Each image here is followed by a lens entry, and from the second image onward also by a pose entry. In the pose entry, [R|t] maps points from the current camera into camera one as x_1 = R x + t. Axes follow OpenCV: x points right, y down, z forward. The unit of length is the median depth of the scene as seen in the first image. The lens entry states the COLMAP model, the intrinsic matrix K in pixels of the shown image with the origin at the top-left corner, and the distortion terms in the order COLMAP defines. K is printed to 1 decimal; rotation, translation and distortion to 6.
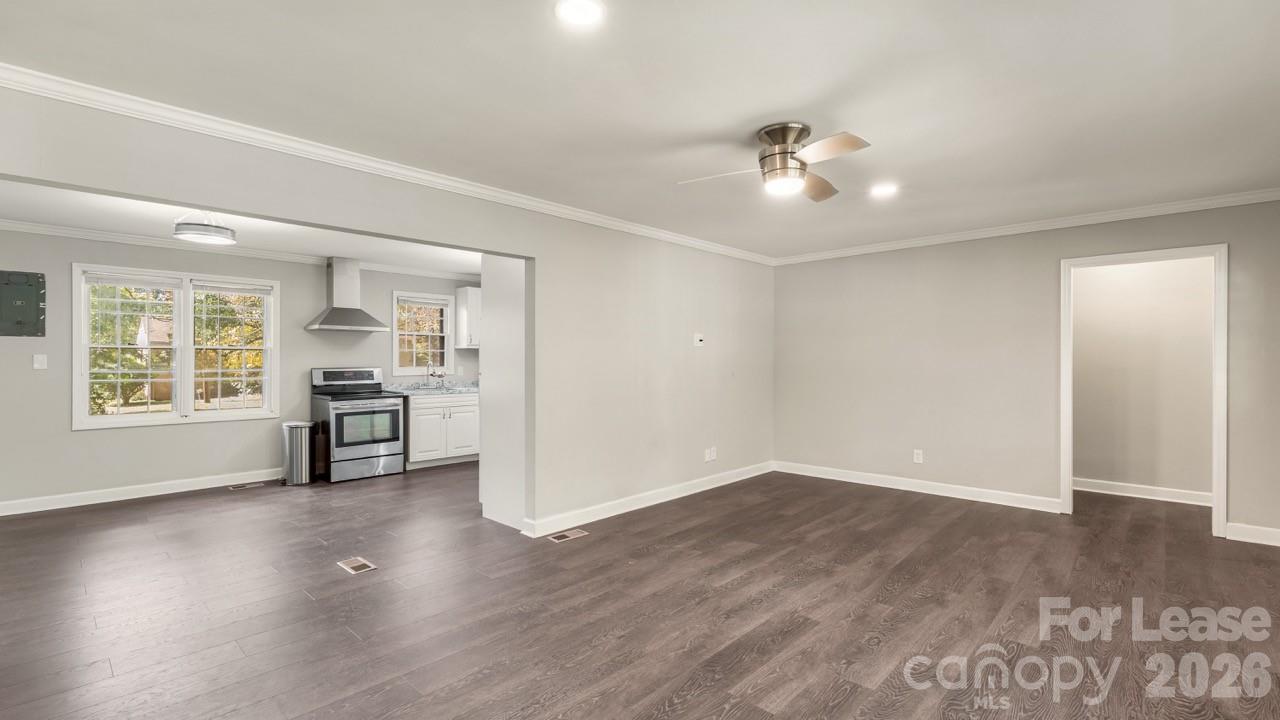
lens RADIAL K [[564.1, 0, 640.0], [0, 564.1, 360.0], [0, 0, 1]] dist [-0.002412, -0.000256]
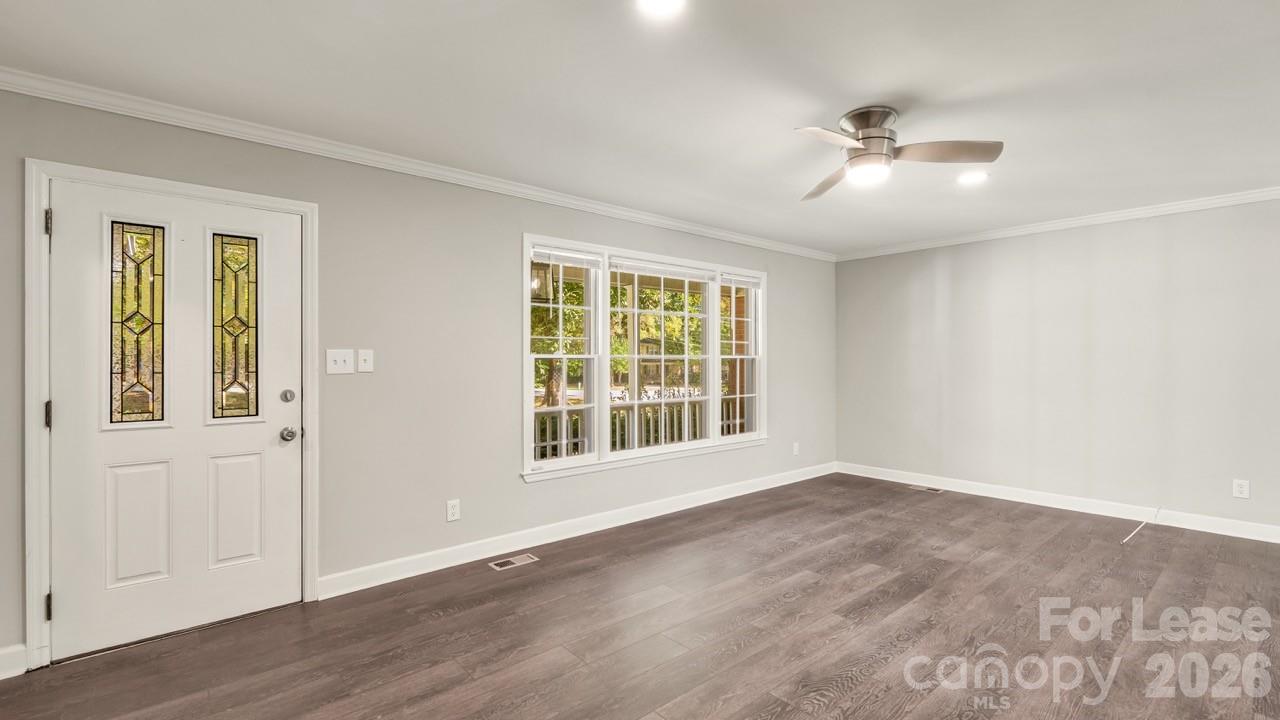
lens RADIAL K [[564.1, 0, 640.0], [0, 564.1, 360.0], [0, 0, 1]] dist [-0.002412, -0.000256]
pose [[-0.994814, 0.001865, 0.101691, 0.448524], [0.001638, 0.999996, -0.002322, 0.003224], [-0.101695, -0.002143, -0.994813, 1.639248]]
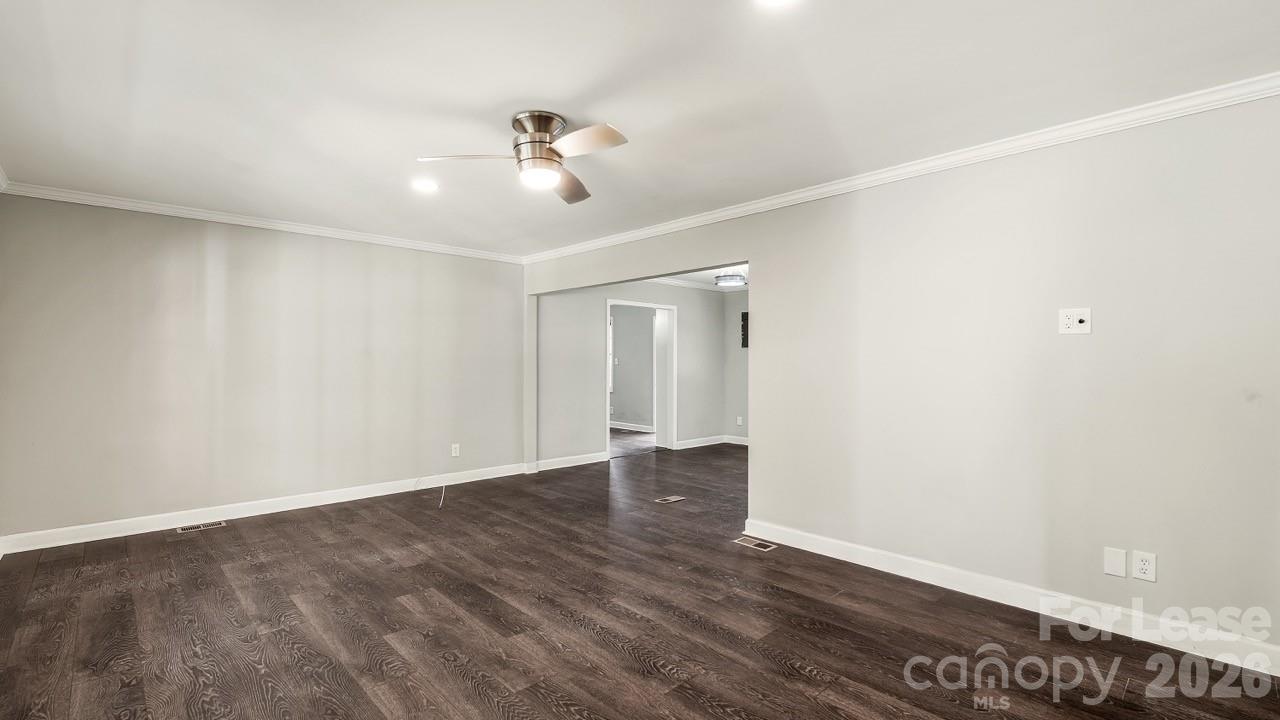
lens RADIAL K [[564.1, 0, 640.0], [0, 564.1, 360.0], [0, 0, 1]] dist [-0.002412, -0.000256]
pose [[-0.055402, -0.004117, -0.998456, 0.994611], [0.001446, 0.999990, -0.004203, 0.002844], [0.998463, -0.001676, -0.055396, 1.013773]]
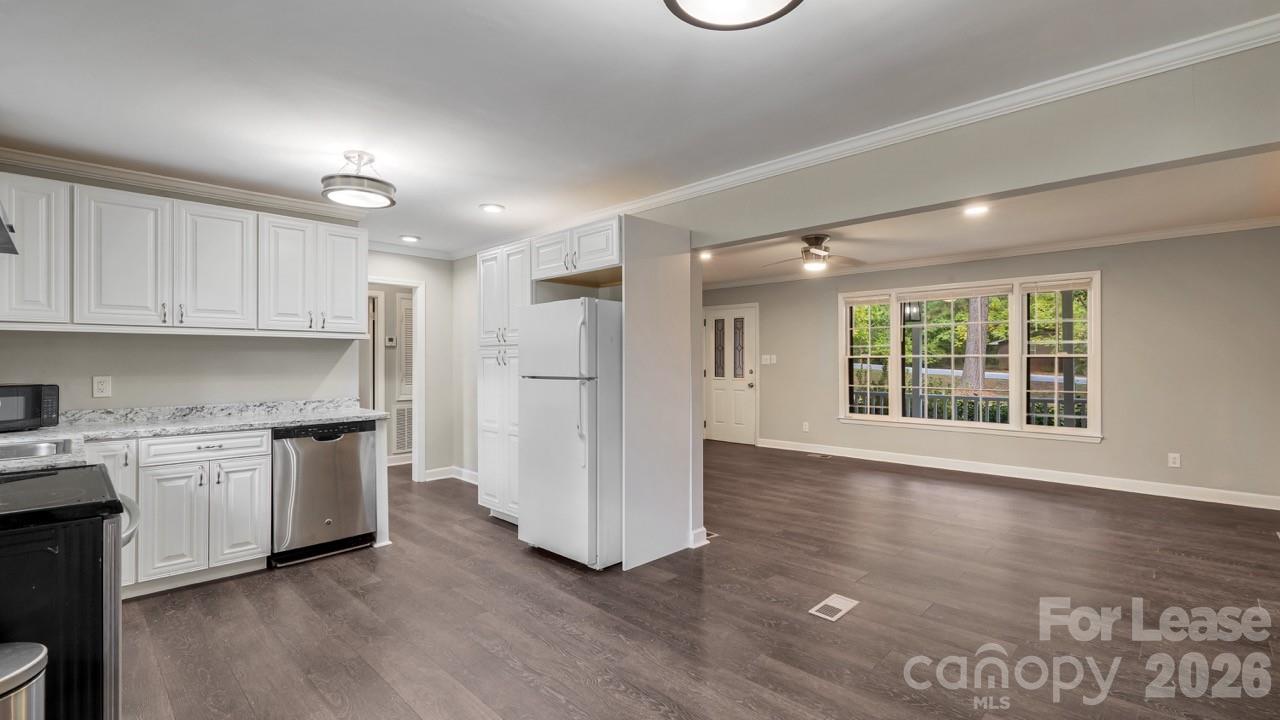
lens RADIAL K [[564.1, 0, 640.0], [0, 564.1, 360.0], [0, 0, 1]] dist [-0.002412, -0.000256]
pose [[0.021753, -0.000121, 0.999763, -1.345426], [0.000999, 0.999999, 0.000099, 0.003030], [-0.999763, 0.000997, 0.021753, 1.277711]]
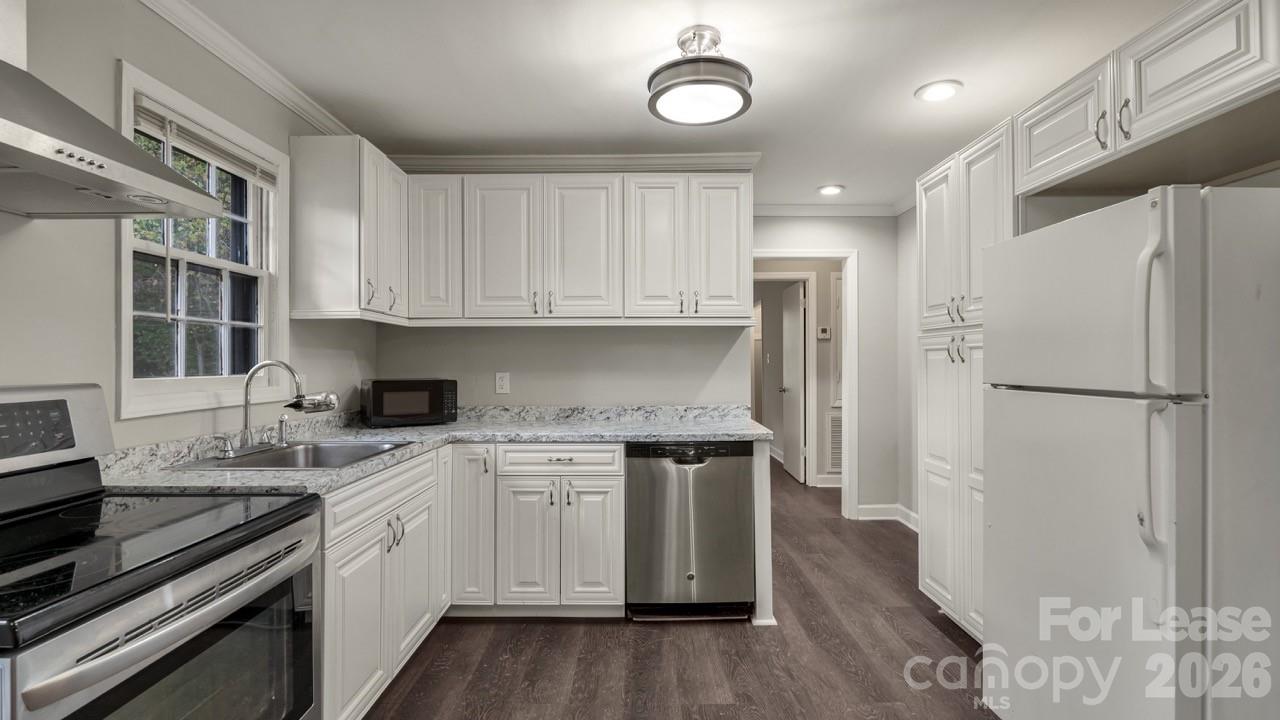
lens RADIAL K [[586.0, 0, 640.0], [0, 586.0, 360.0], [0, 0, 1]] dist [-0.002901, -0.000224]
pose [[0.726256, -0.003782, 0.687414, -0.903112], [0.003128, 0.999993, 0.002196, 0.008283], [-0.687417, 0.000555, 0.726262, 1.349983]]
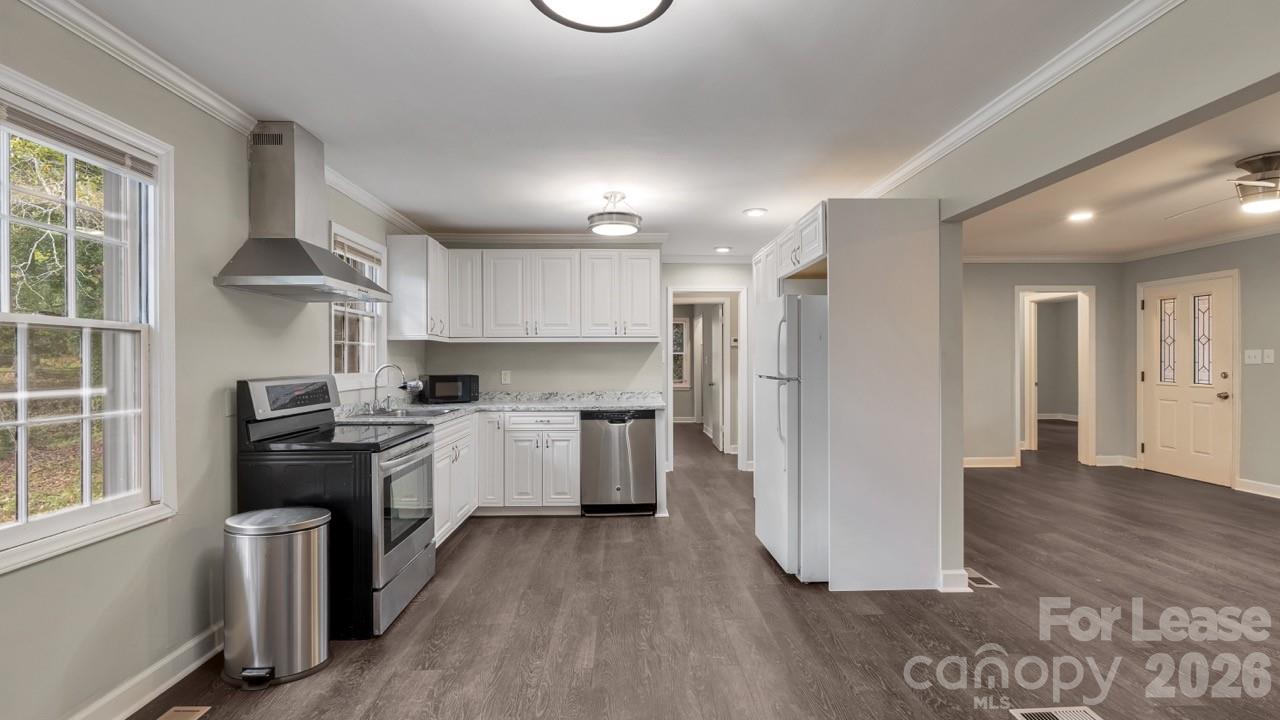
lens RADIAL K [[564.1, 0, 640.0], [0, 564.1, 360.0], [0, 0, 1]] dist [-0.002412, -0.000256]
pose [[0.703641, -0.004851, 0.710539, -1.210424], [0.004234, 0.999988, 0.002634, -0.000029], [-0.710543, 0.001155, 0.703653, 0.912806]]
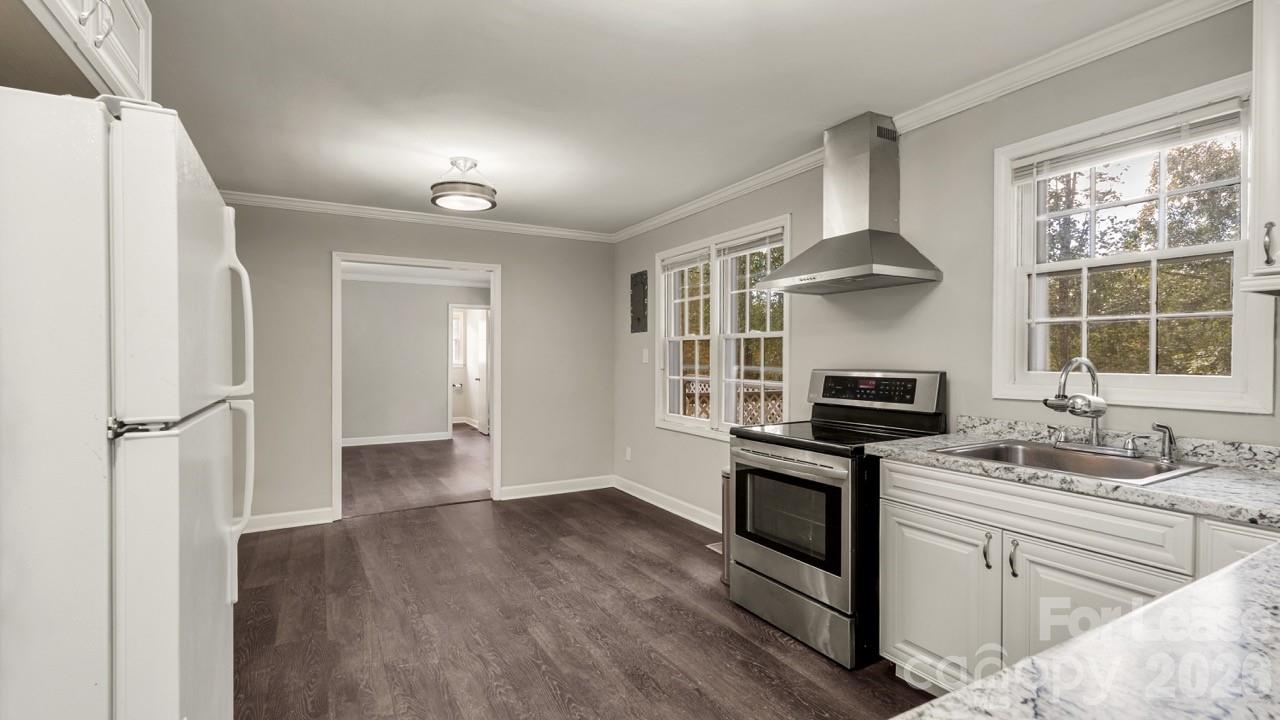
lens RADIAL K [[582.2, 0, 640.0], [0, 582.2, 360.0], [0, 0, 1]] dist [-0.000916, -0.000114]
pose [[-0.299563, 0.004627, -0.954065, -0.070219], [0.002313, 0.999989, 0.004123, 0.007107], [0.954074, -0.000972, -0.299570, 1.809828]]
